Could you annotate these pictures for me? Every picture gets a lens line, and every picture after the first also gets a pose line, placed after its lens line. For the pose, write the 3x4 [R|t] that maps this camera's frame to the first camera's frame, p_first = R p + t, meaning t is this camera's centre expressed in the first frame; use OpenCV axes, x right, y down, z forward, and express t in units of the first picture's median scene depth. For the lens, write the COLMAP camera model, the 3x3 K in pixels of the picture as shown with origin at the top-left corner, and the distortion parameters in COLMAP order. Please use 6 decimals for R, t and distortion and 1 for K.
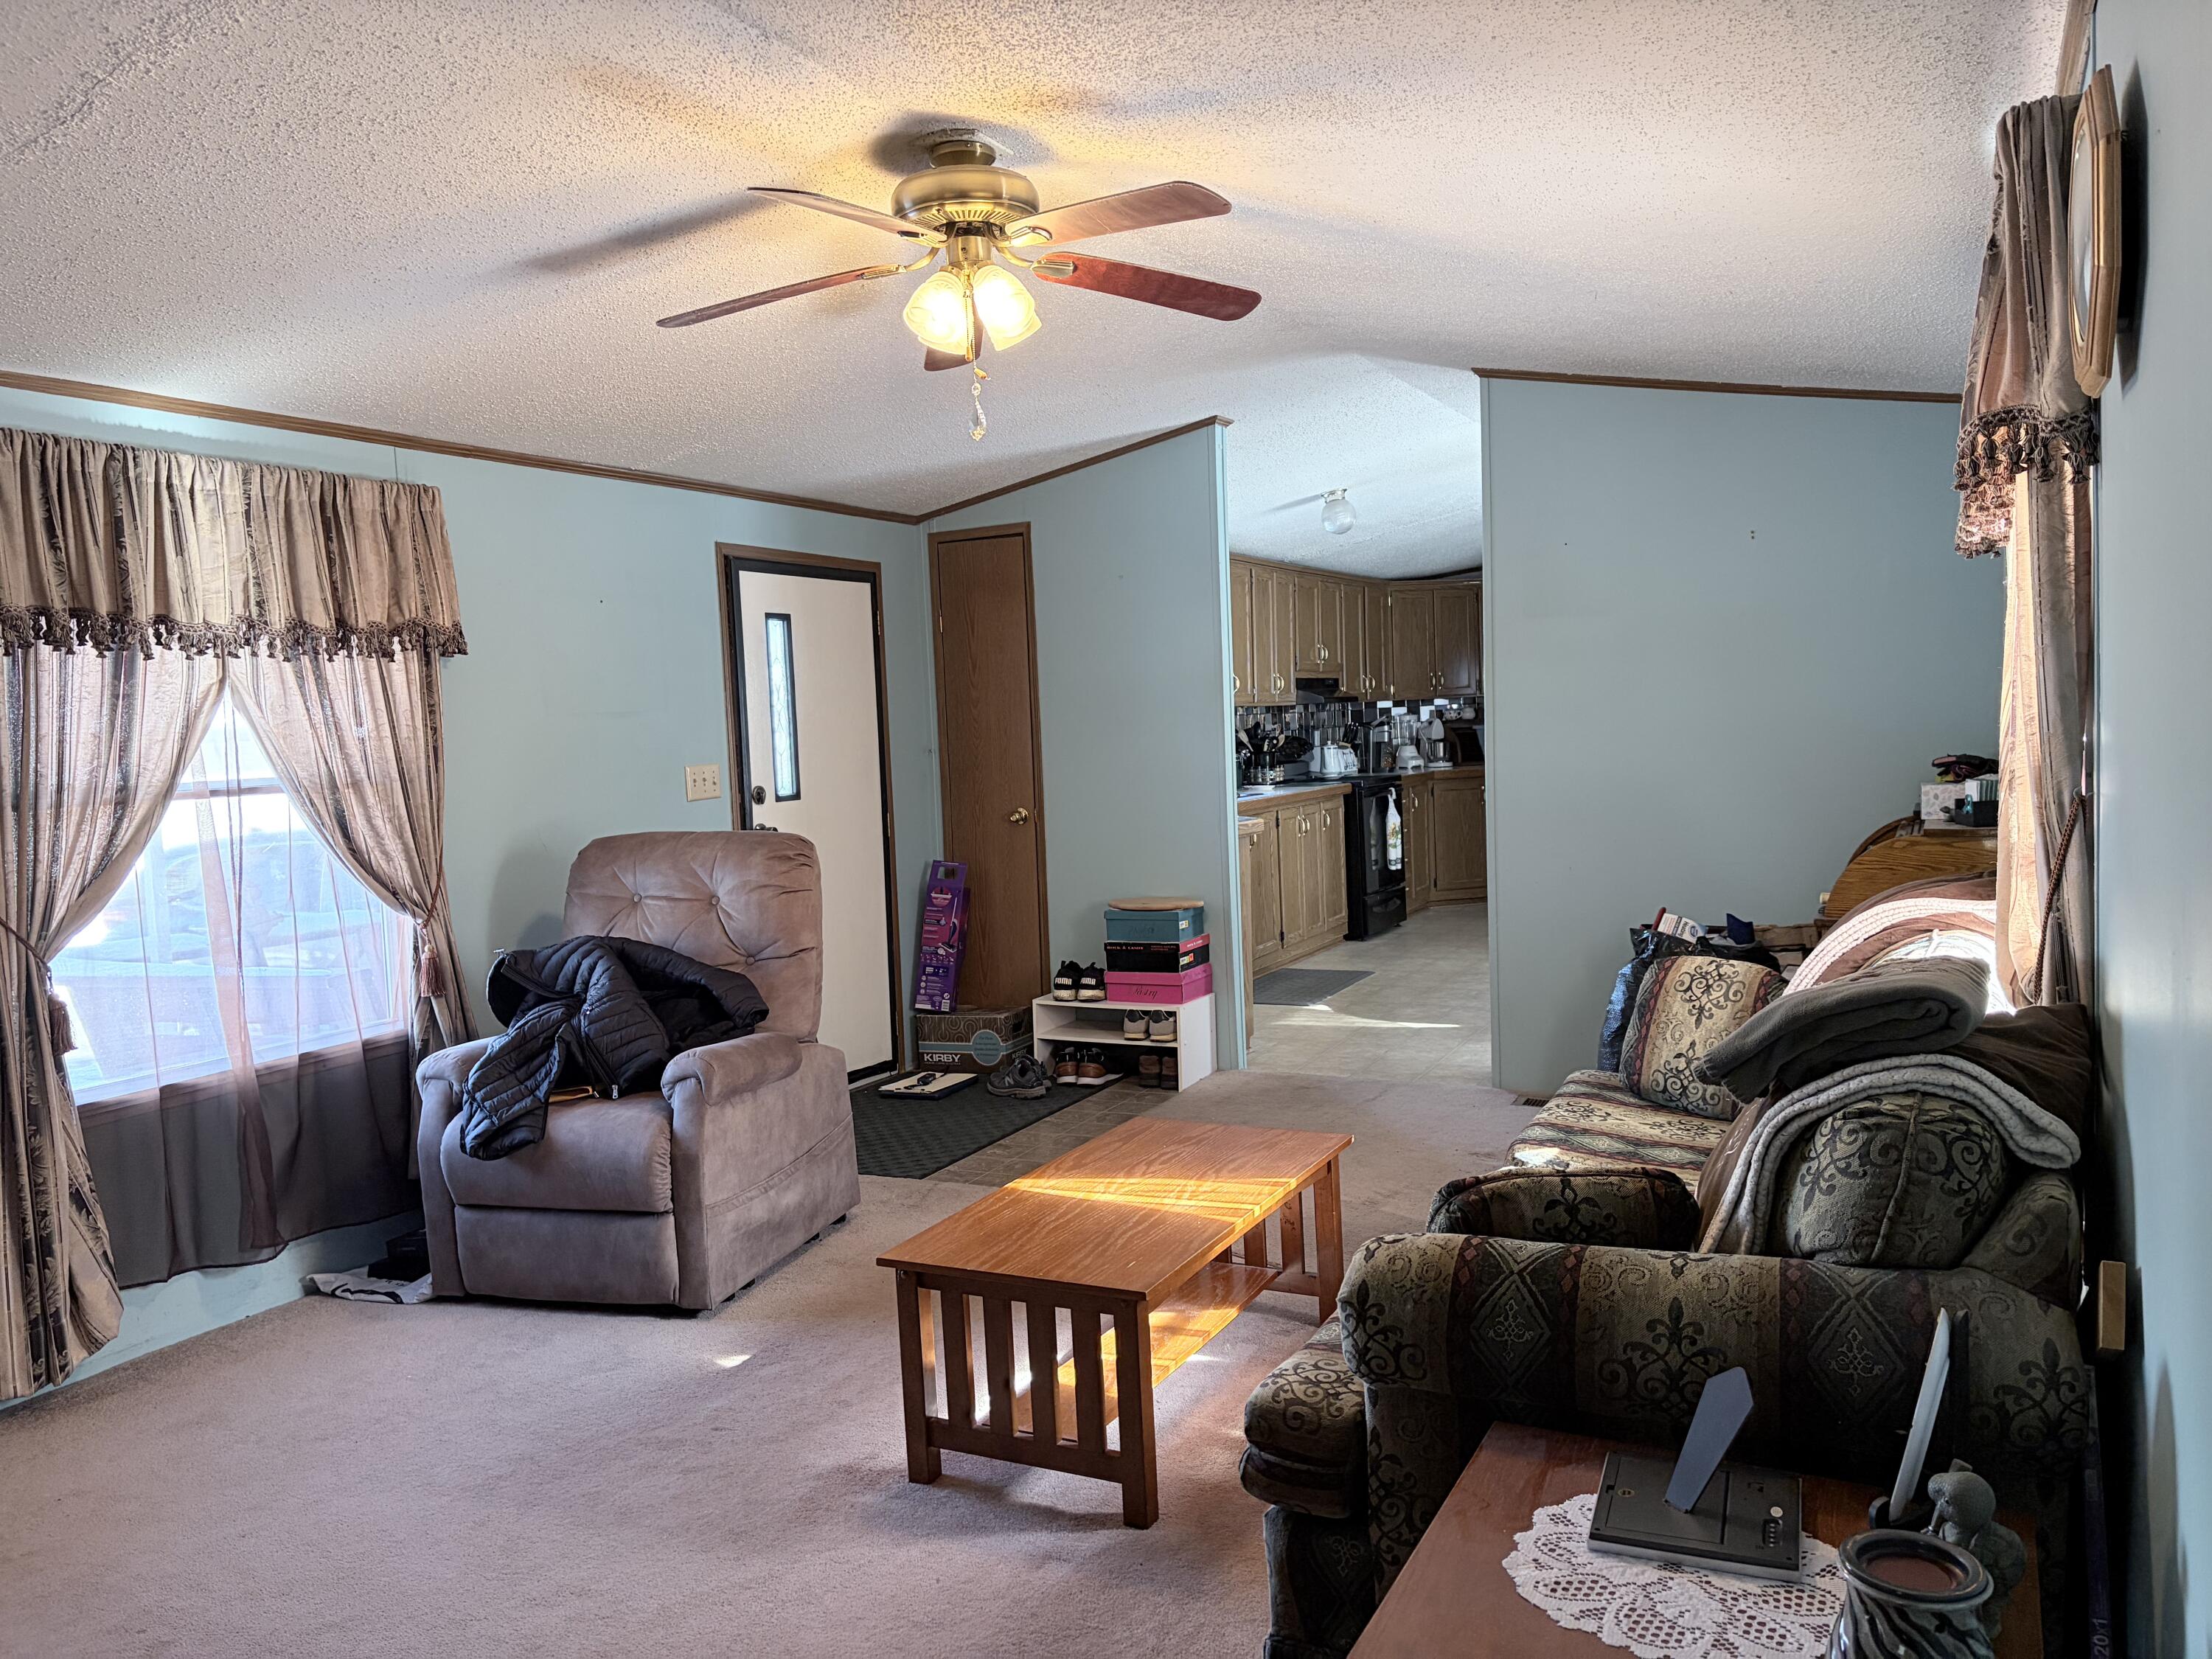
lens RADIAL K [[1685.4, 0, 1120.1], [0, 1685.4, 828.7], [0, 0, 1]] dist [0.038846, -0.044168]
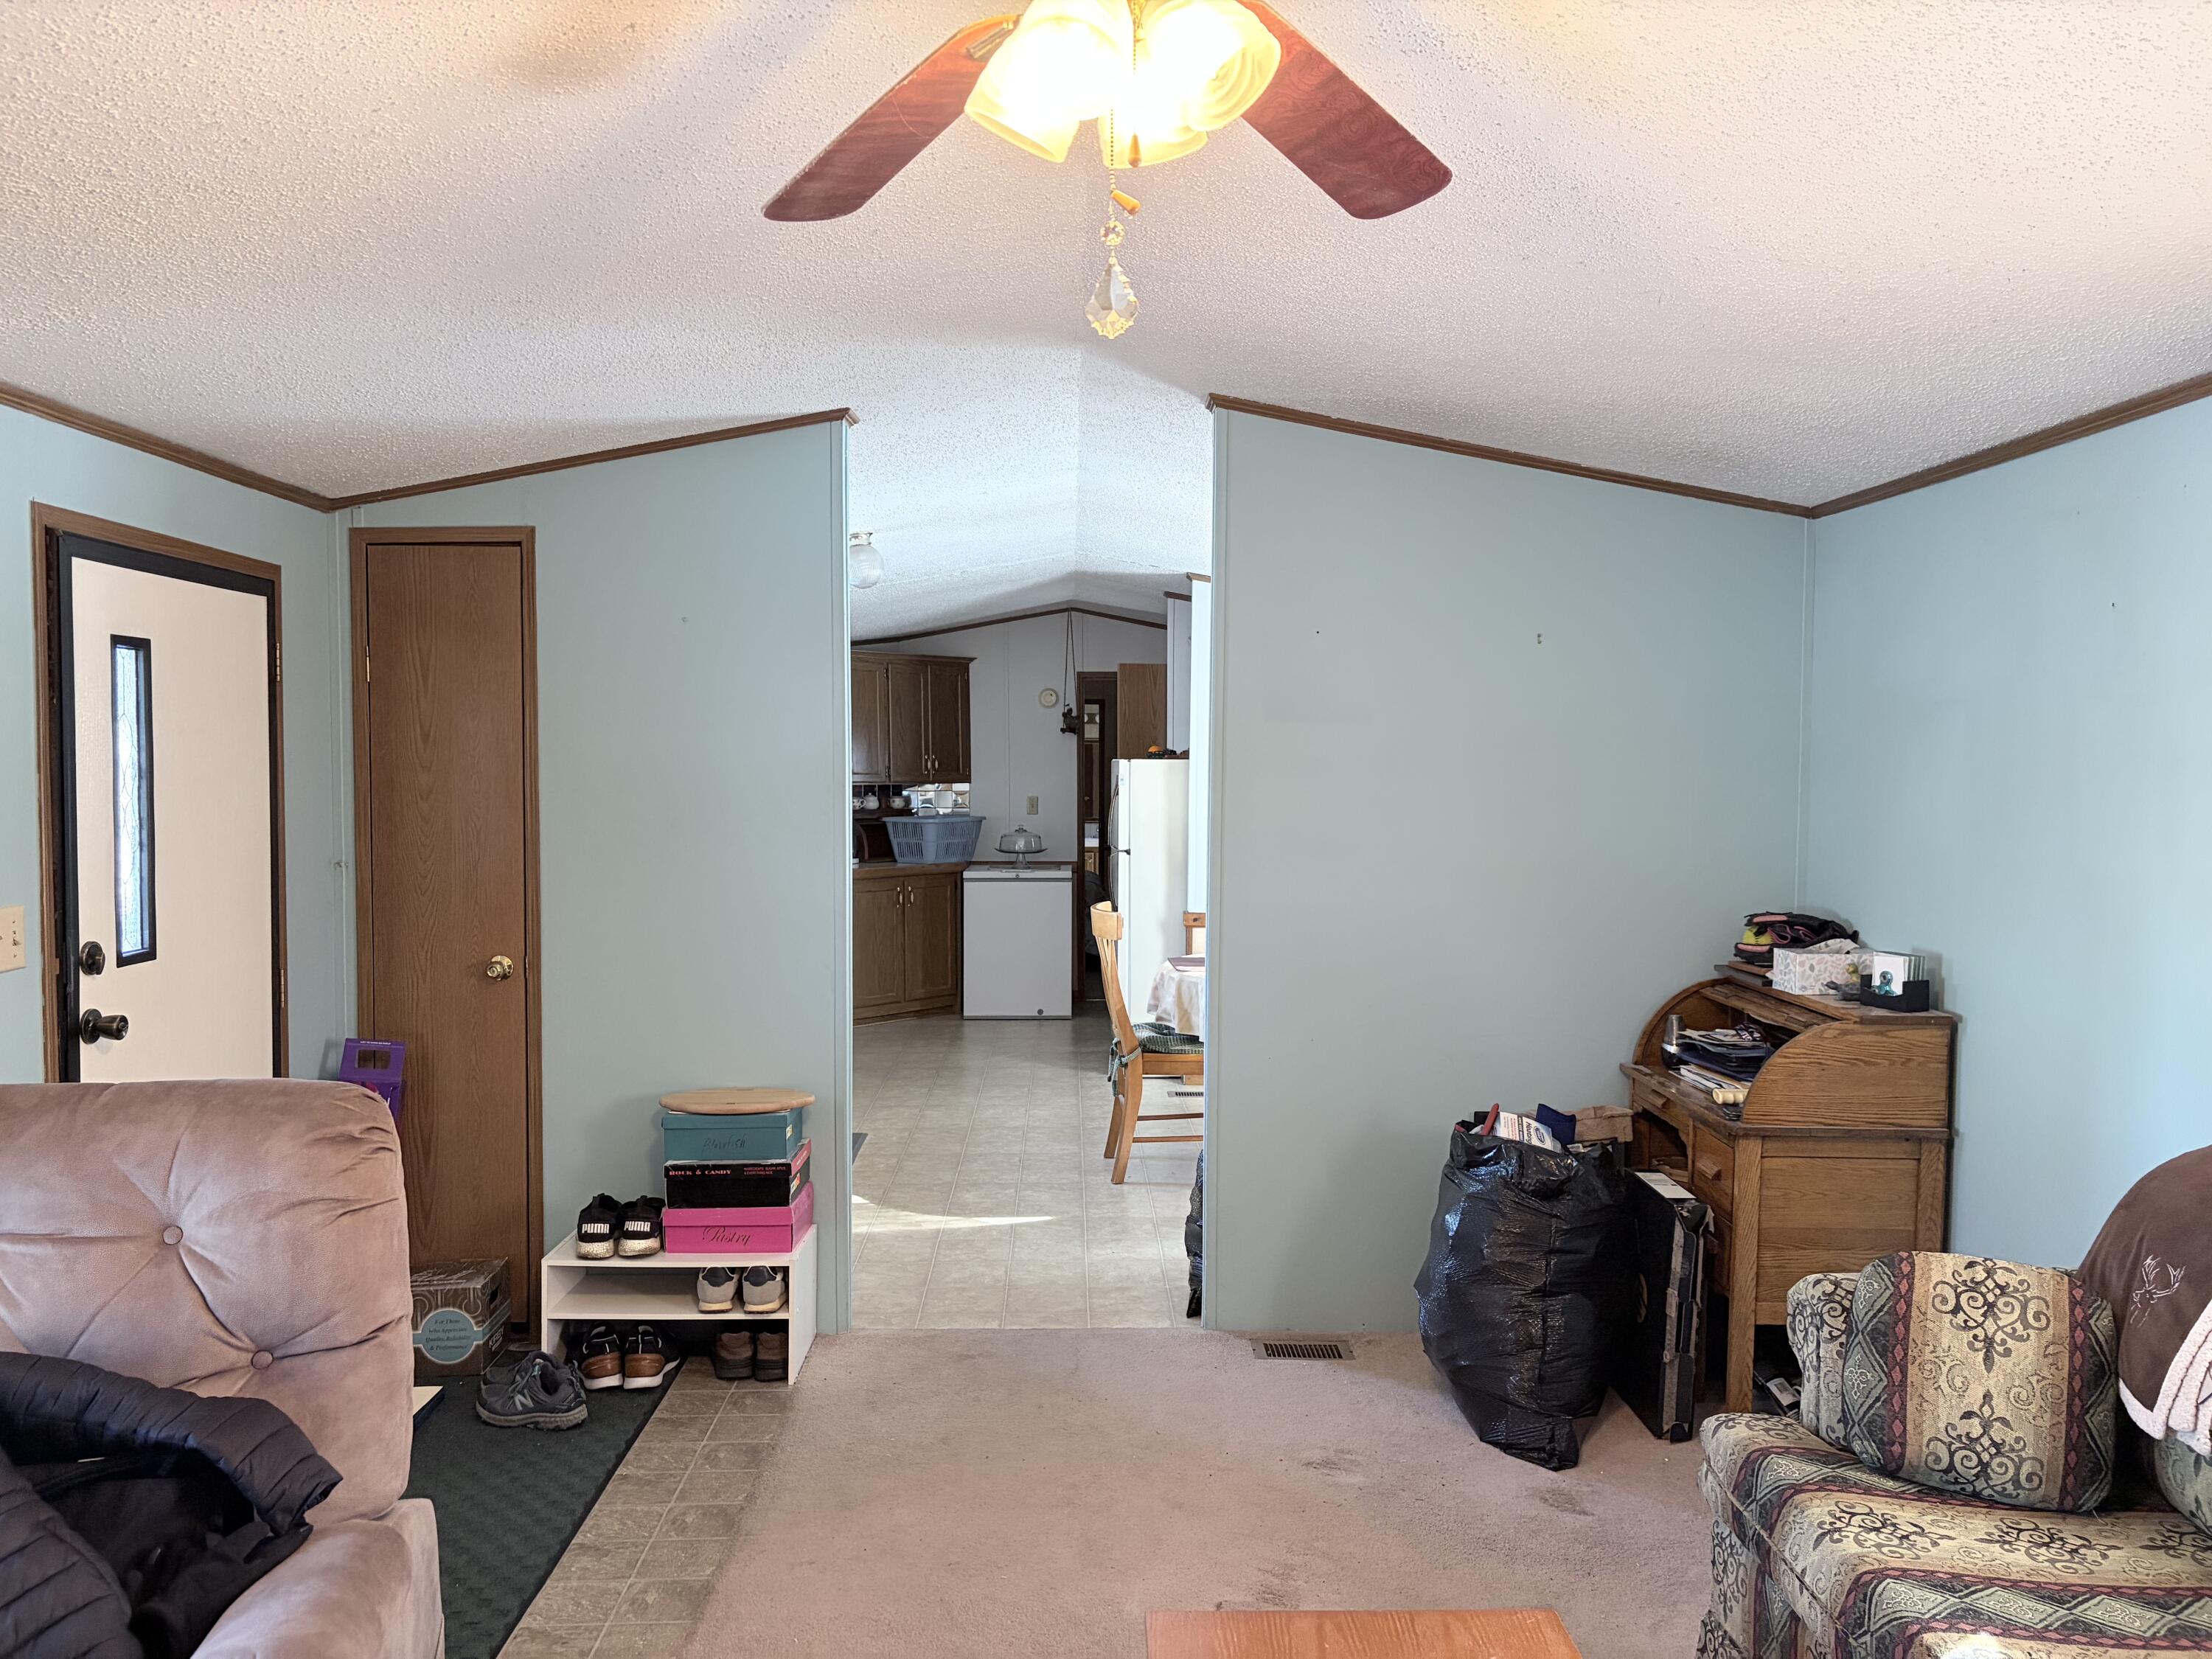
lens RADIAL K [[1685.4, 0, 1122.5], [0, 1685.4, 830.7], [0, 0, 1]] dist [0.038846, -0.044168]
pose [[0.882283, 0.024219, 0.470096, -0.167829], [-0.007080, 0.999245, -0.038193, -0.040501], [-0.470666, 0.030369, 0.881789, 0.321635]]
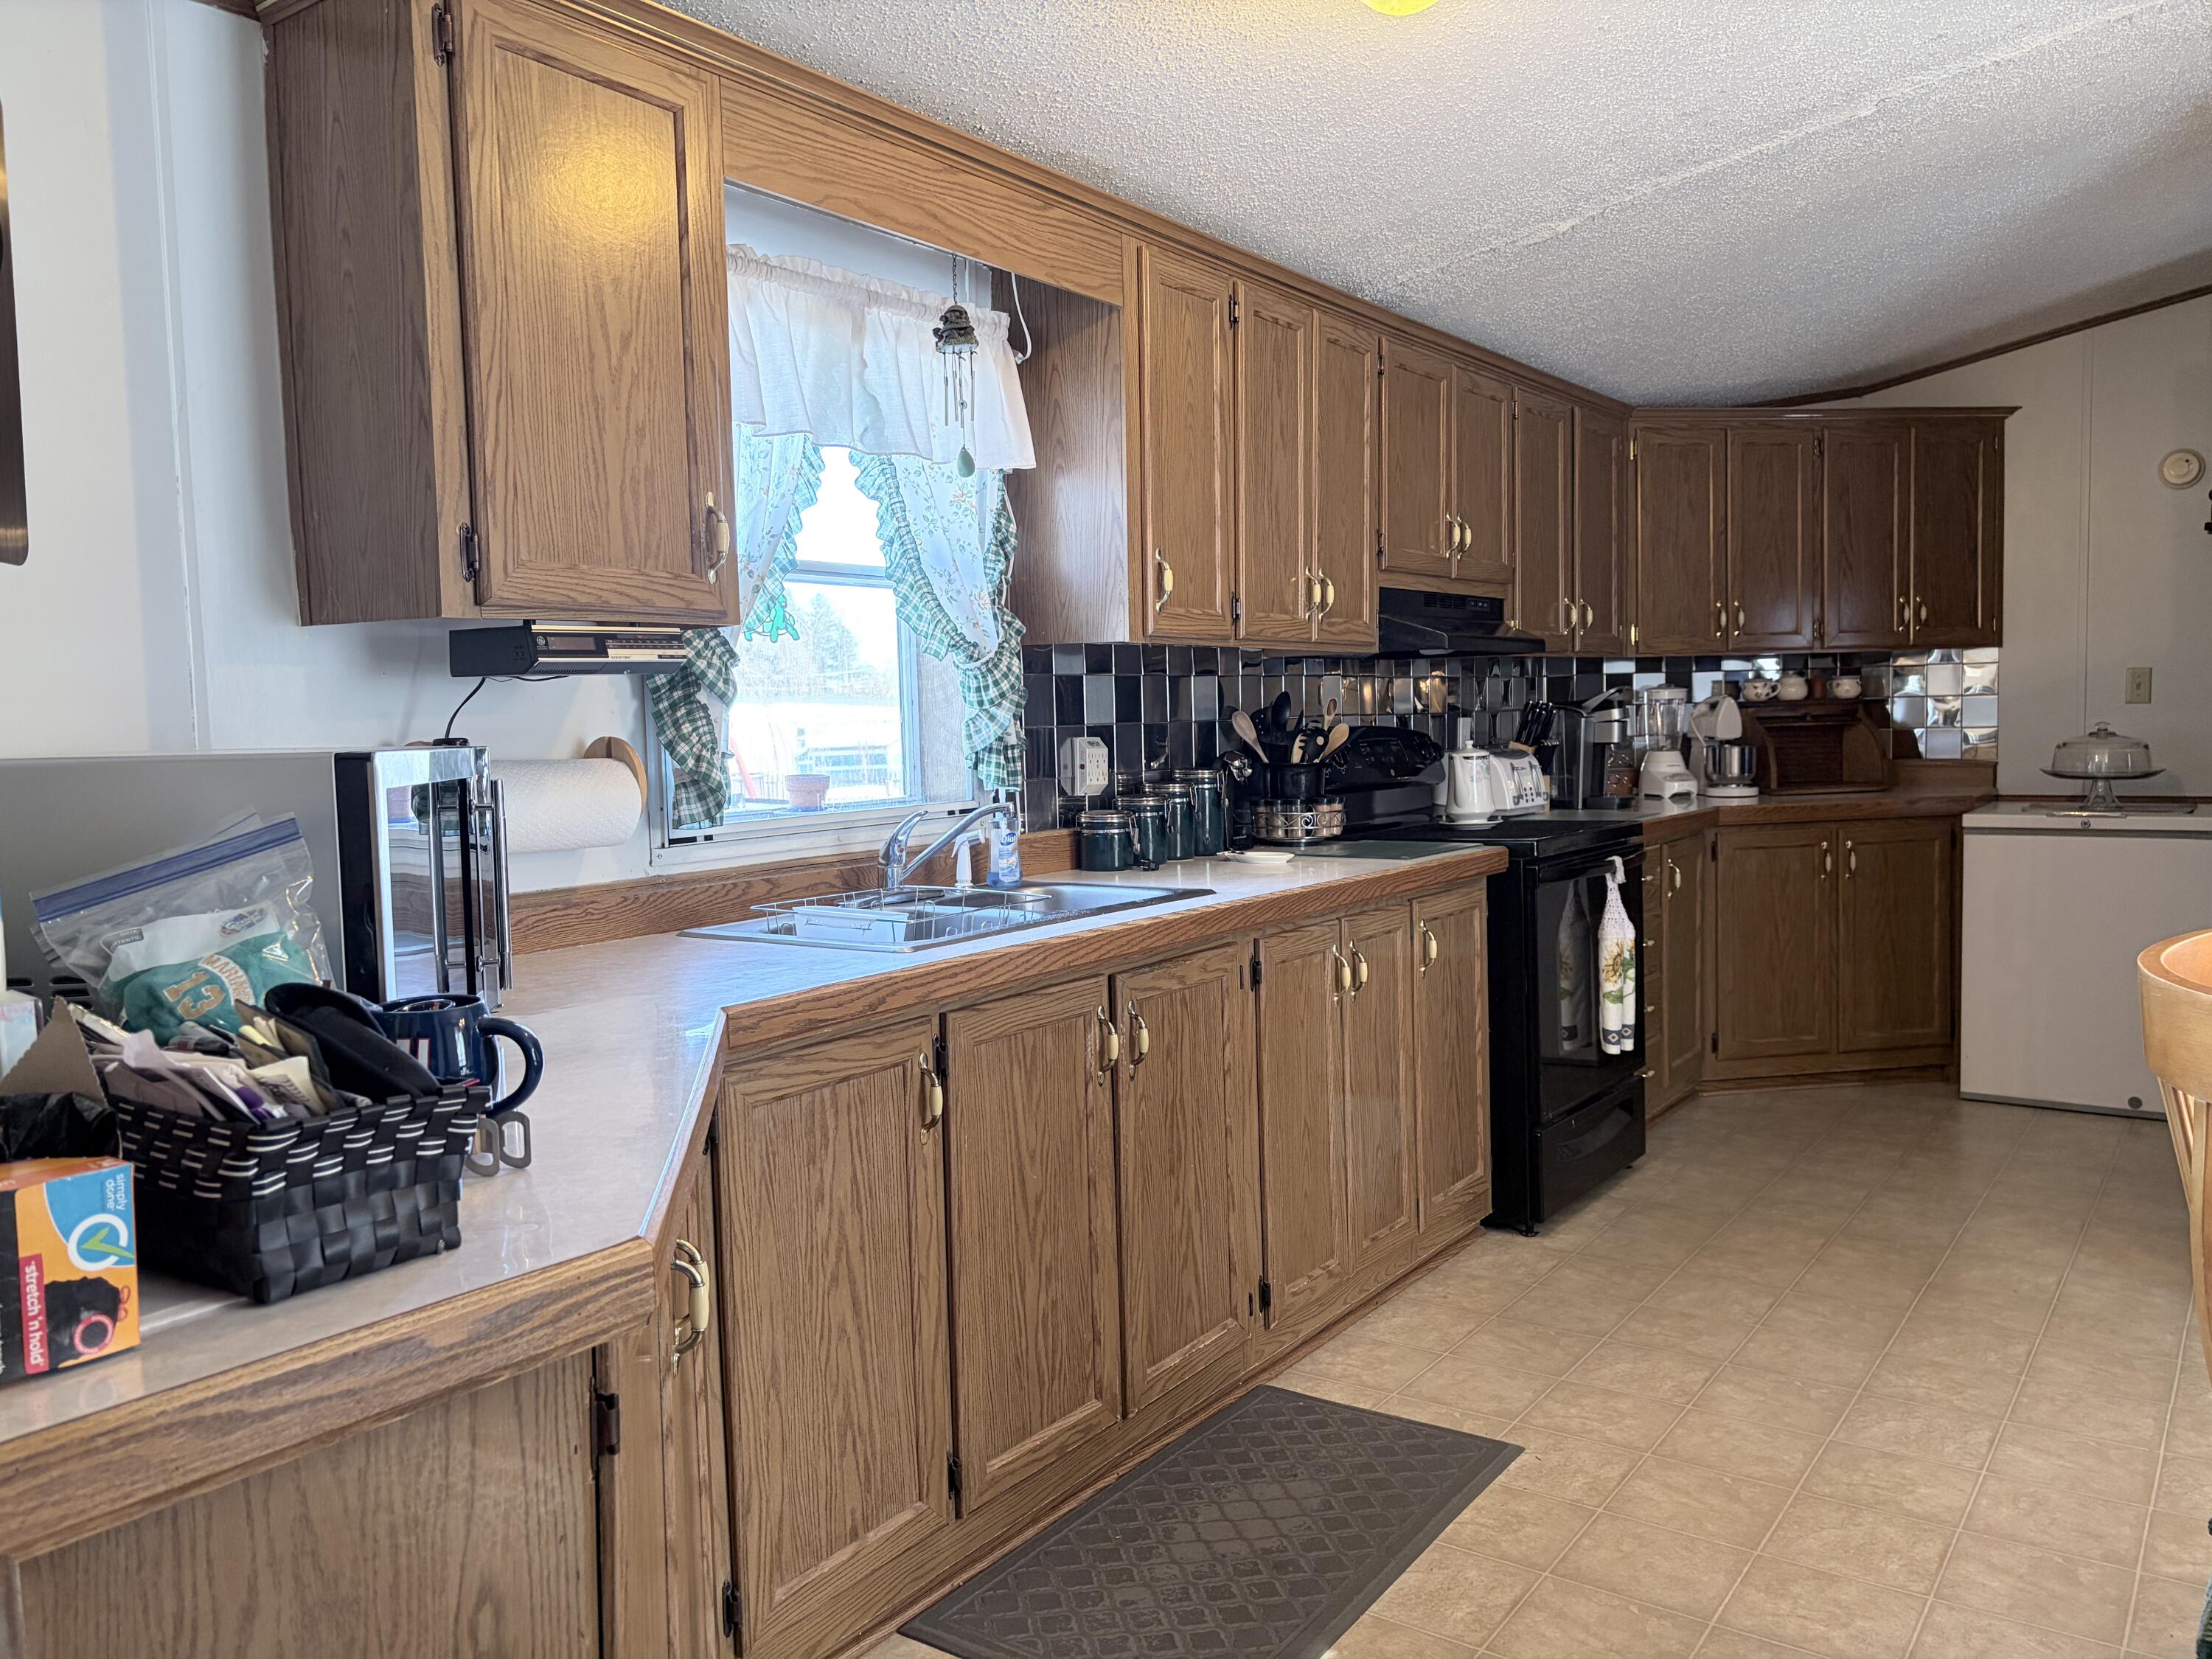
lens RADIAL K [[1685.4, 0, 1108.6], [0, 1685.4, 821.4], [0, 0, 1]] dist [0.038846, -0.044168]
pose [[0.987534, 0.028379, -0.154828, 0.163493], [-0.027461, 0.999590, 0.008069, -0.052856], [0.154994, -0.003717, 0.987908, 0.912168]]
